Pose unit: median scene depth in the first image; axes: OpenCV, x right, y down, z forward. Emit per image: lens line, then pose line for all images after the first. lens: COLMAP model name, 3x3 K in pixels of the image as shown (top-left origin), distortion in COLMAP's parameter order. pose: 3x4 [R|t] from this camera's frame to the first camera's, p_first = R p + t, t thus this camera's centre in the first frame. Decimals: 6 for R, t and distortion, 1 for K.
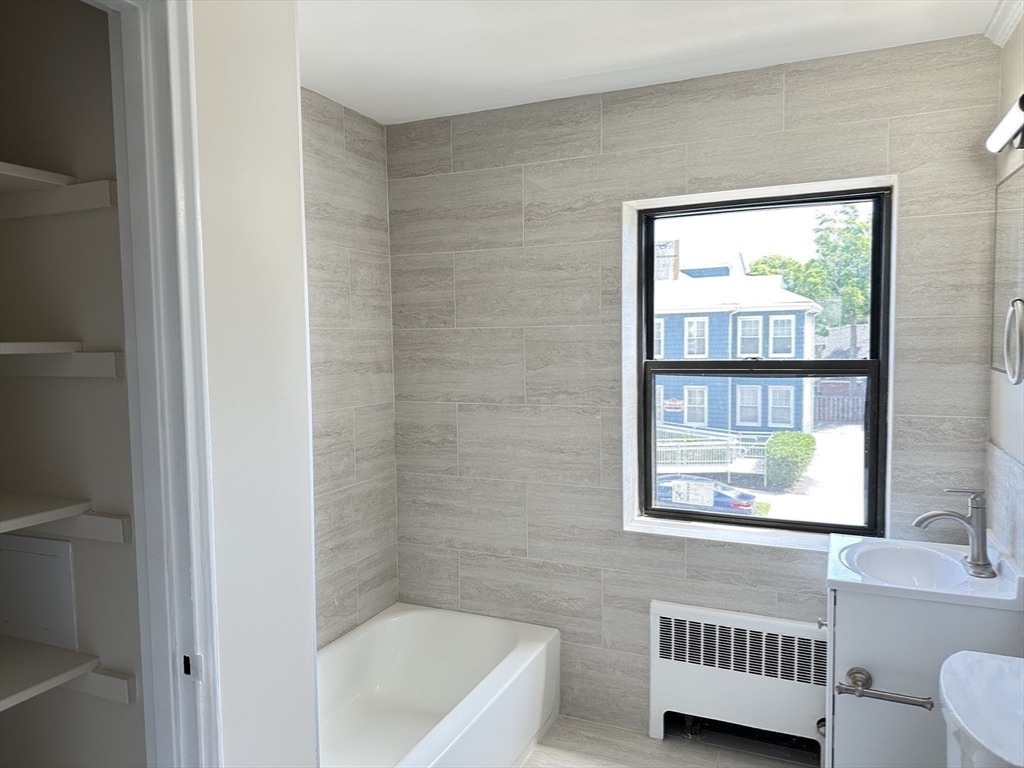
lens RADIAL K [[718.2, 0, 521.6], [0, 718.2, 389.2], [0, 0, 1]] dist [0.058827, -0.075499]
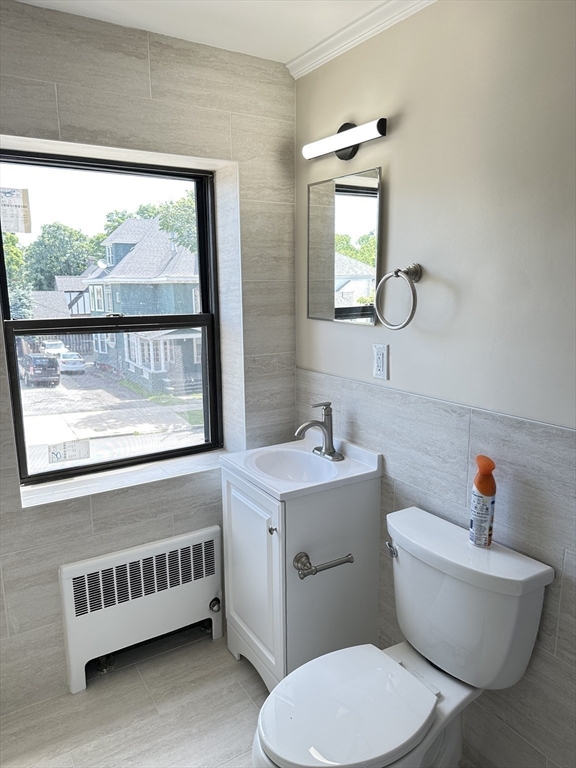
lens RADIAL K [[538.6, 0, 286.9], [0, 538.6, 387.6], [0, 0, 1]] dist [0.058827, -0.075499]
pose [[0.572489, -0.145057, 0.806979, -0.216783], [0.058243, 0.988934, 0.136445, -0.033607], [-0.817841, -0.031113, 0.574603, 0.346701]]
